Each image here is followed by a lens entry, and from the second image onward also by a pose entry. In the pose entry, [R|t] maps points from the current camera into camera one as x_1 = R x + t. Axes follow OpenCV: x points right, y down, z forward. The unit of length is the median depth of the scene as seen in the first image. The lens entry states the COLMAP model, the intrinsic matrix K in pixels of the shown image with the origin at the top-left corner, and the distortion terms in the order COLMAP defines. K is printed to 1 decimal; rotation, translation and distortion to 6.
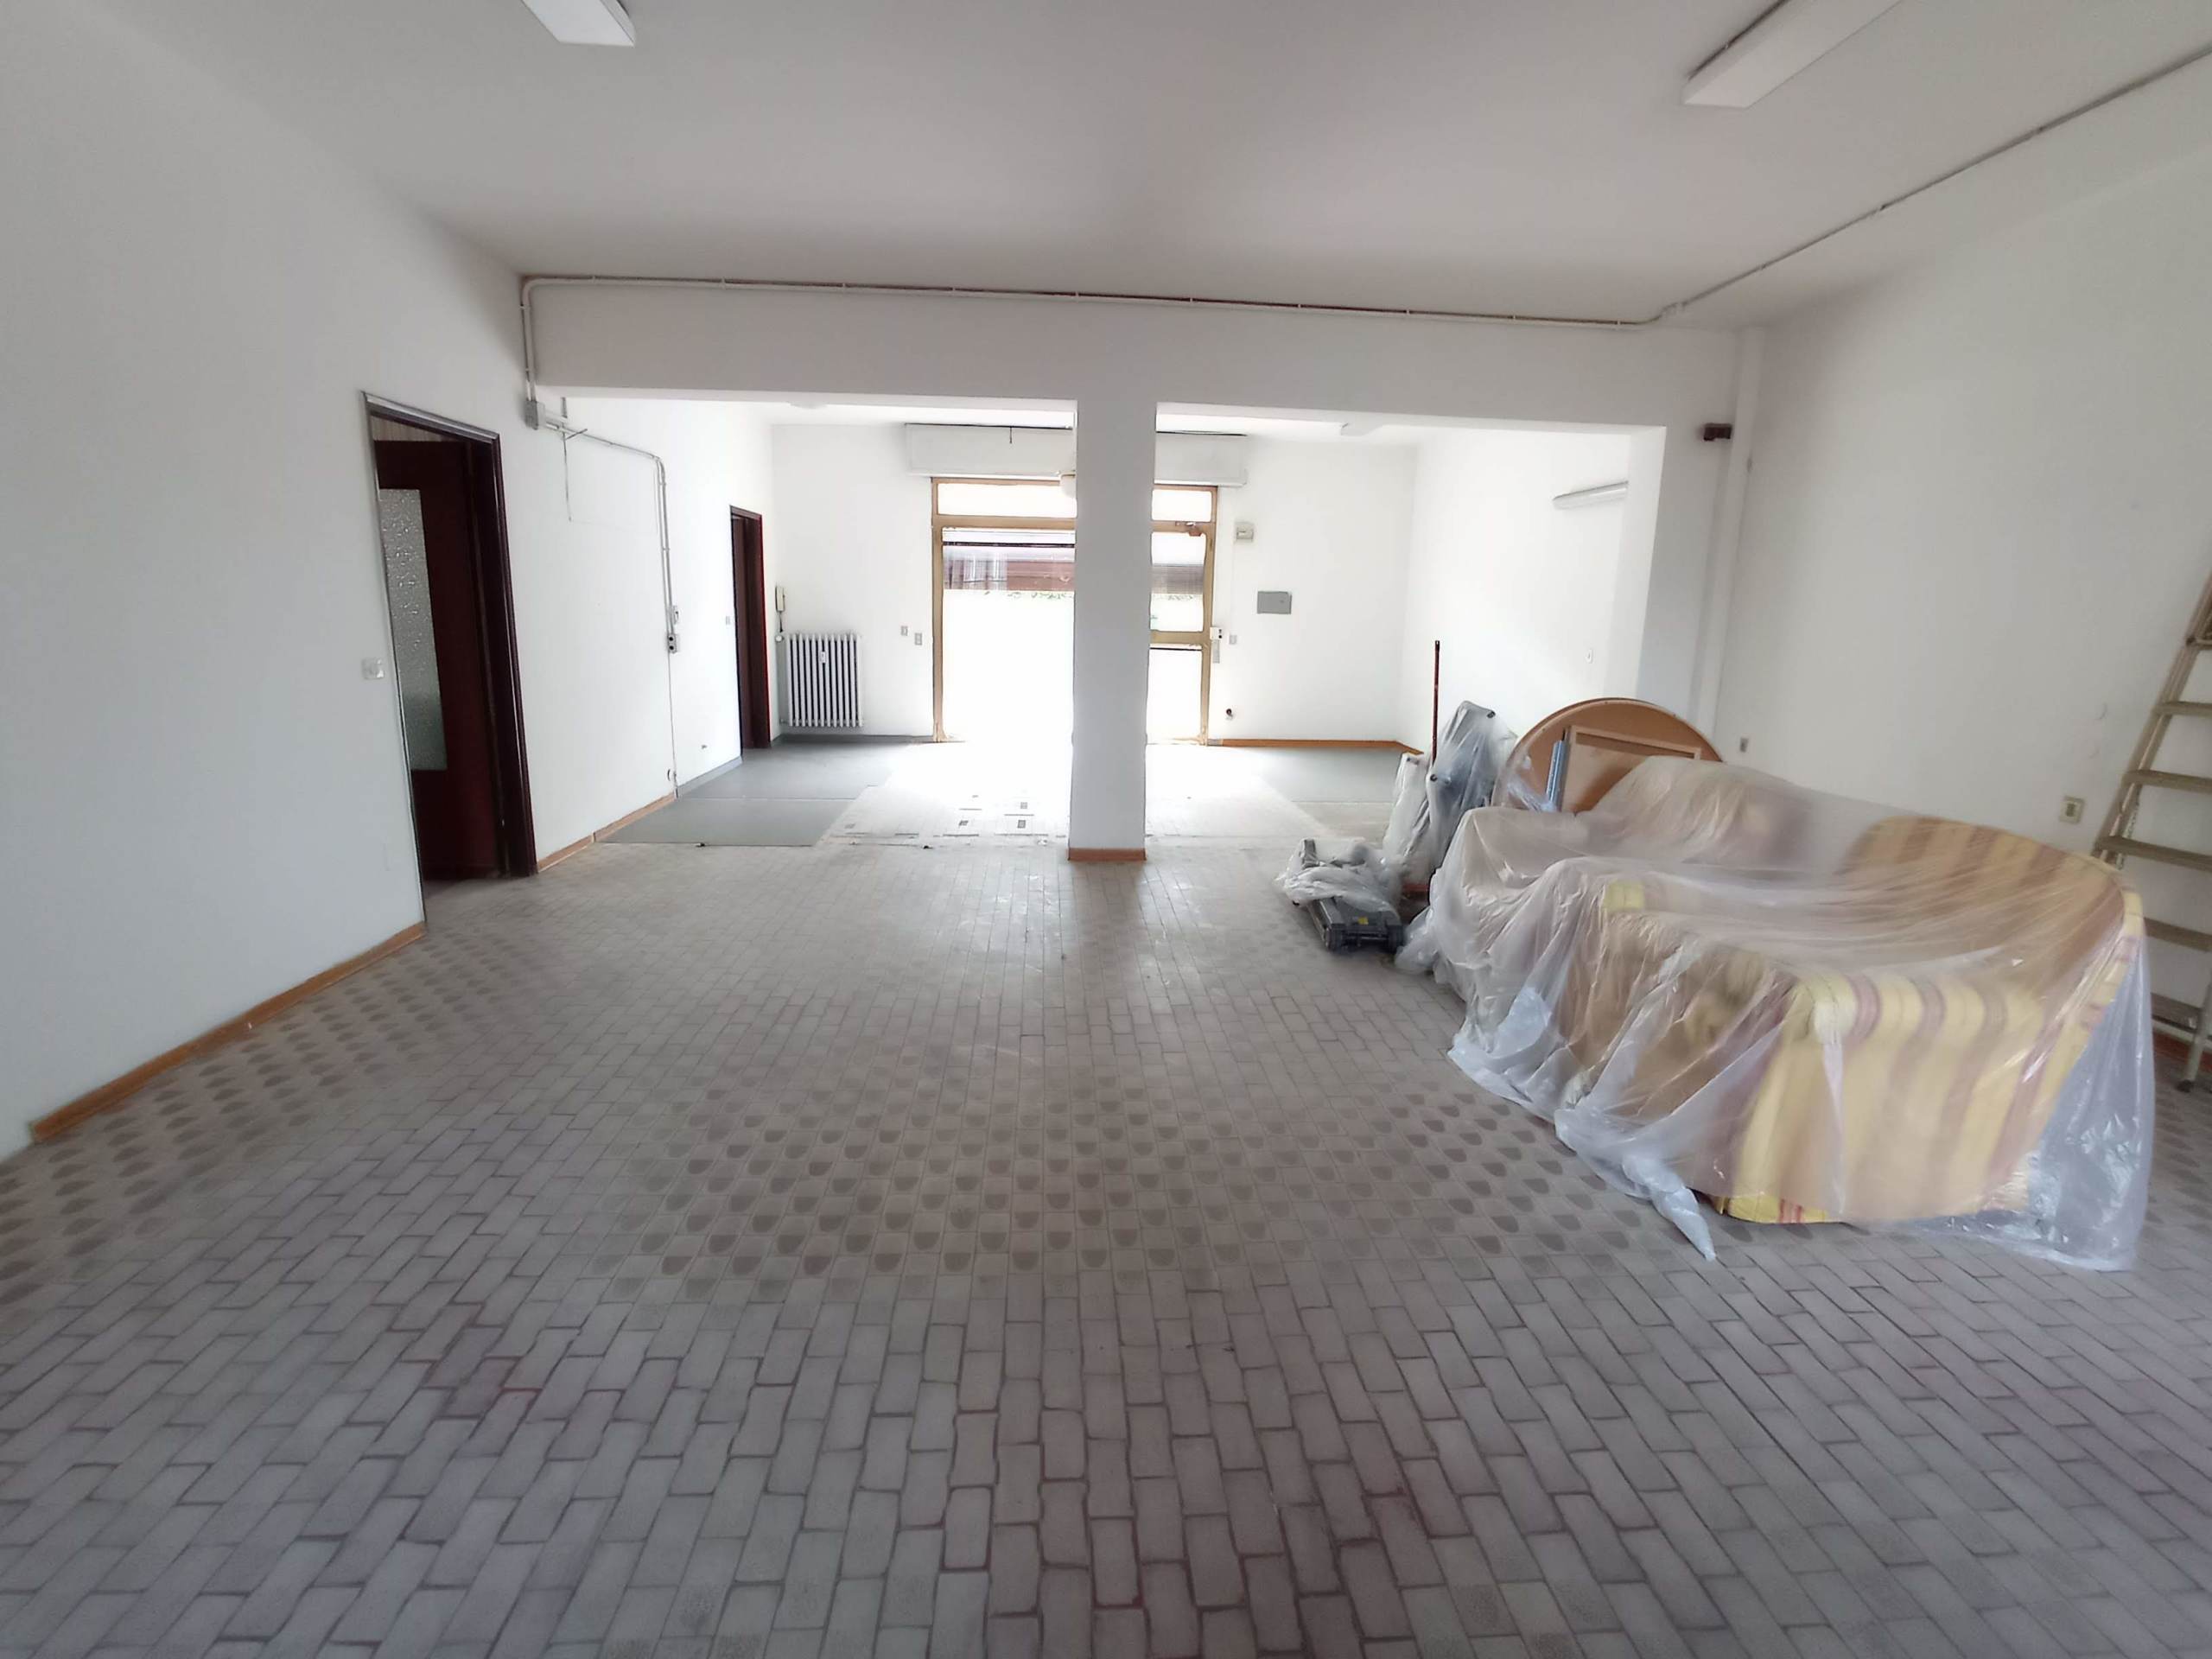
lens RADIAL K [[997.9, 0, 1109.4], [0, 997.9, 804.8], [0, 0, 1]] dist [-0.057107, 0.030093]
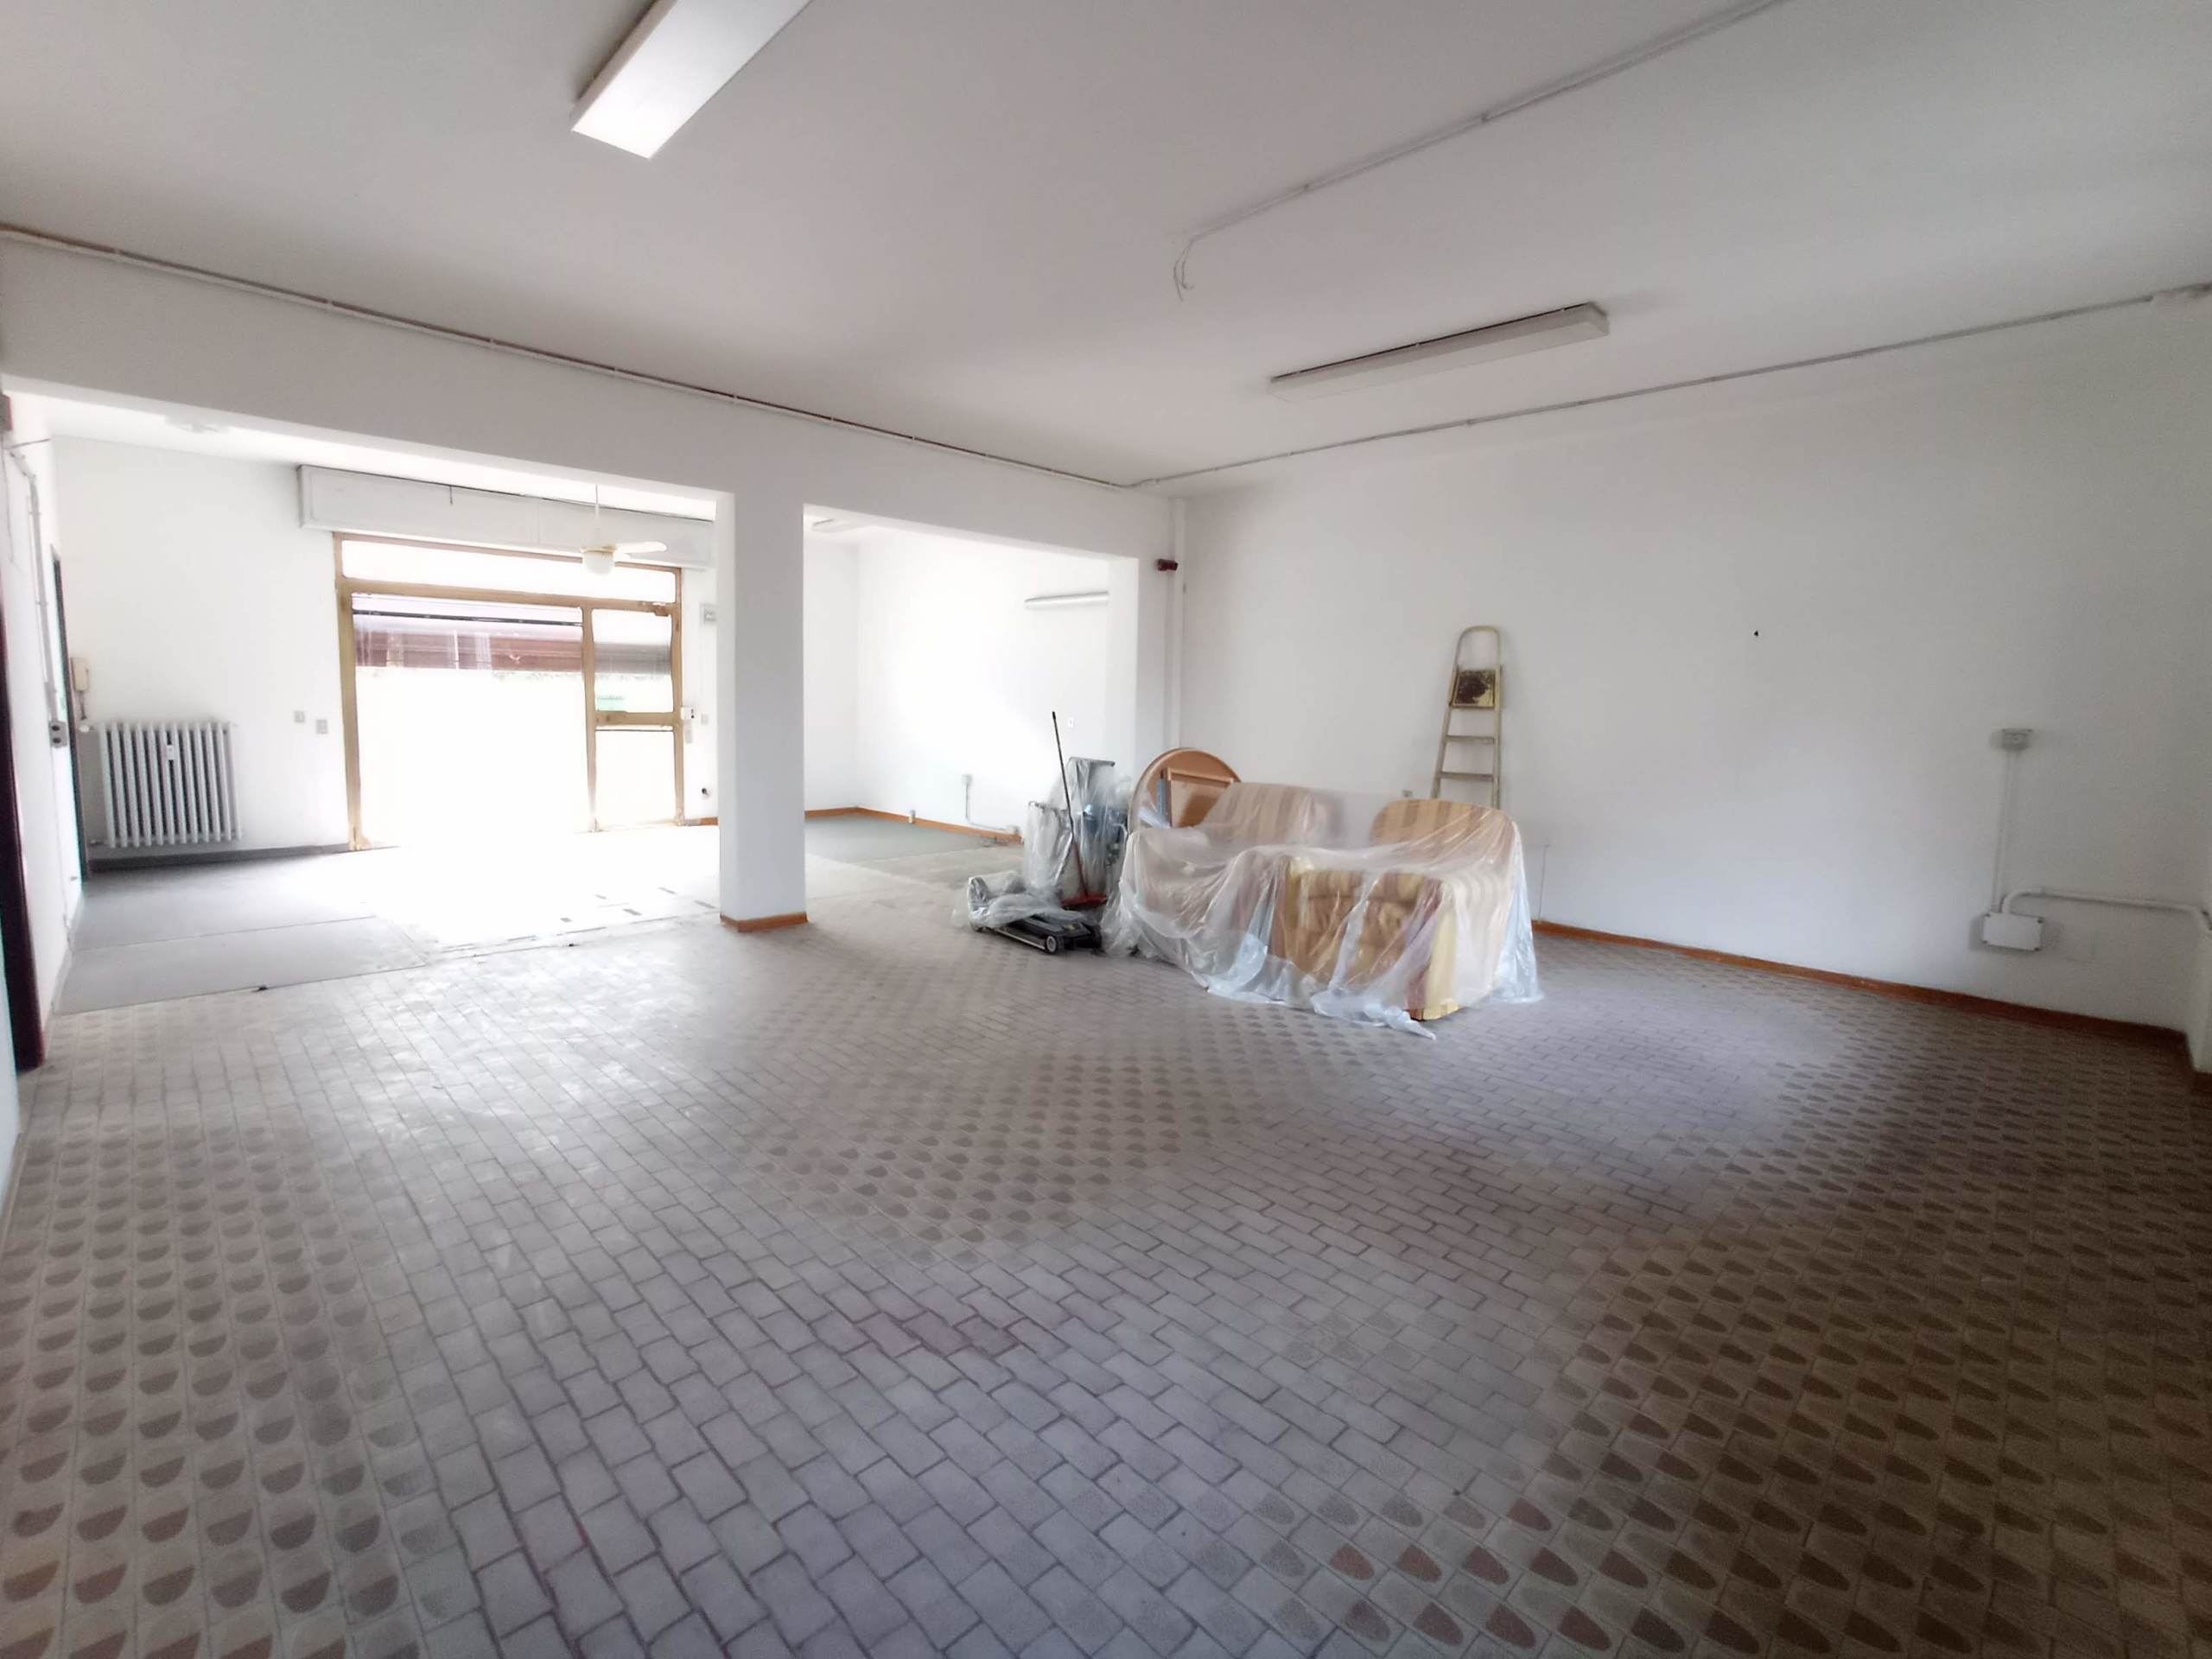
lens RADIAL K [[997.9, 0, 1109.4], [0, 997.9, 804.8], [0, 0, 1]] dist [-0.057107, 0.030093]
pose [[0.752923, -0.074001, 0.653935, -0.766866], [0.124905, 0.991666, -0.031592, 0.009164], [-0.646147, 0.105466, 0.755891, -0.041987]]
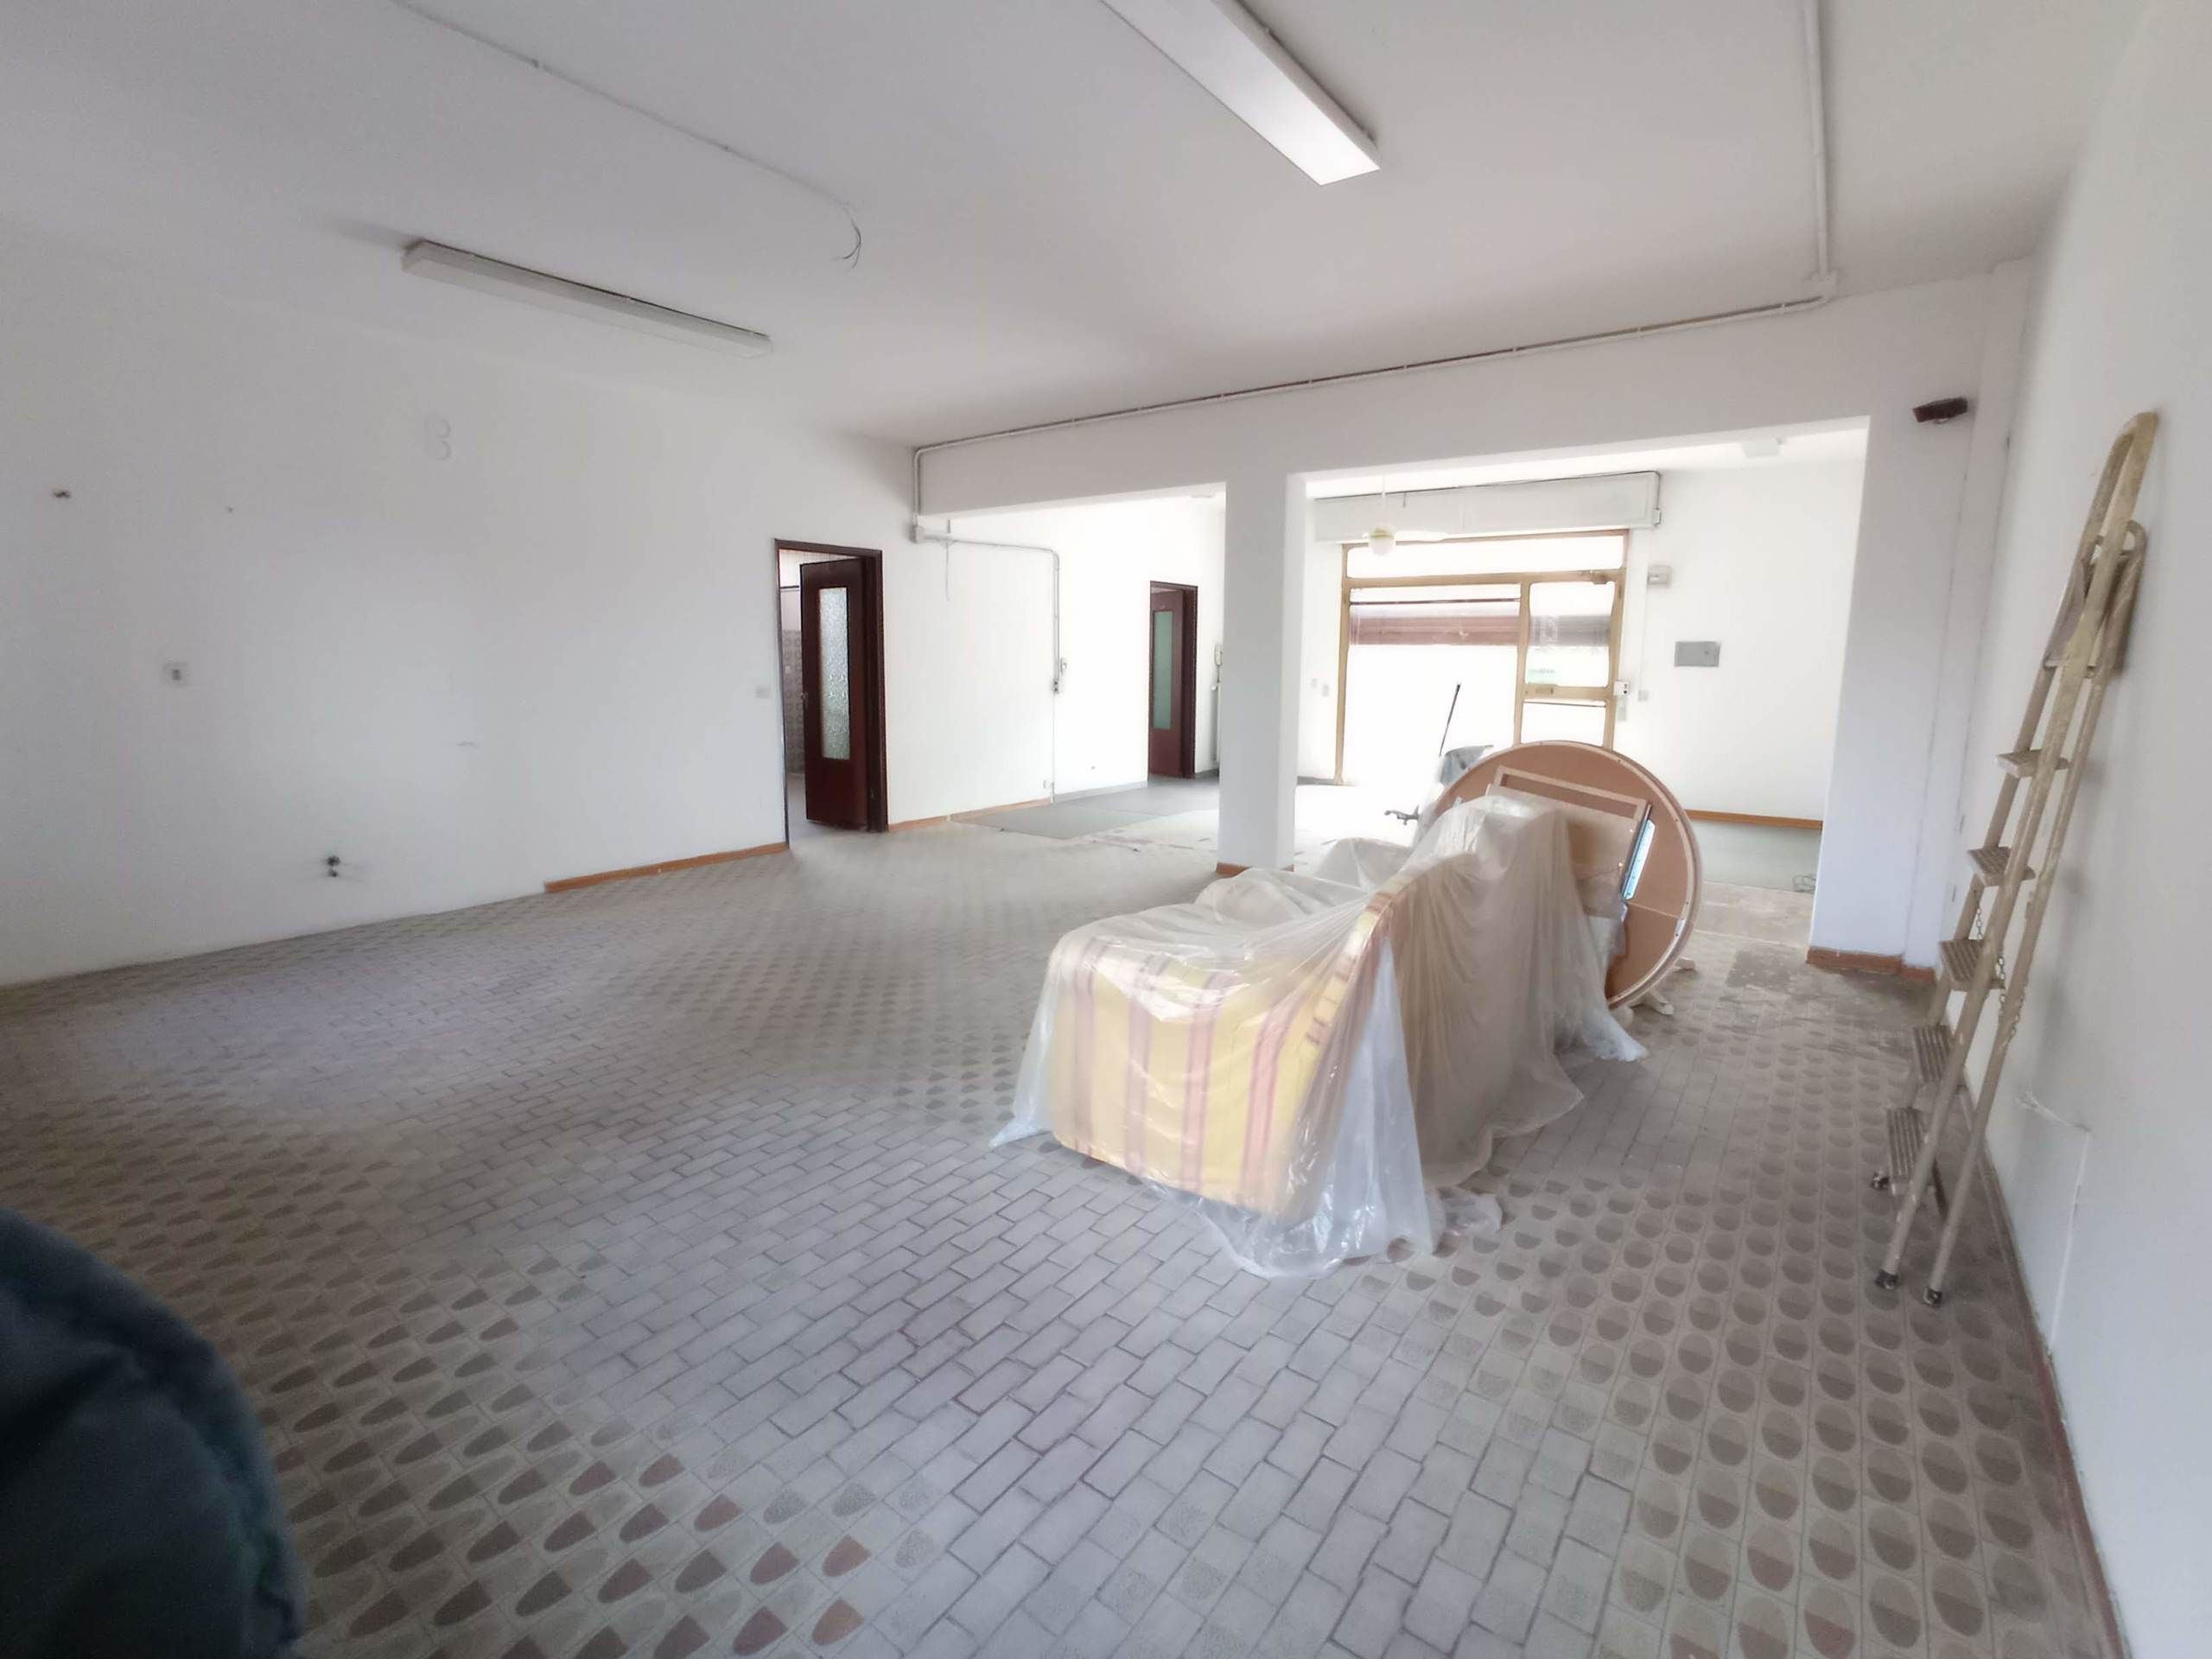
lens RADIAL K [[997.9, 0, 1109.4], [0, 997.9, 804.8], [0, 0, 1]] dist [-0.057107, 0.030093]
pose [[0.761861, 0.081744, -0.642562, 1.132125], [-0.121836, 0.992383, -0.018210, 0.026226], [0.636179, 0.092161, 0.766017, 0.056623]]
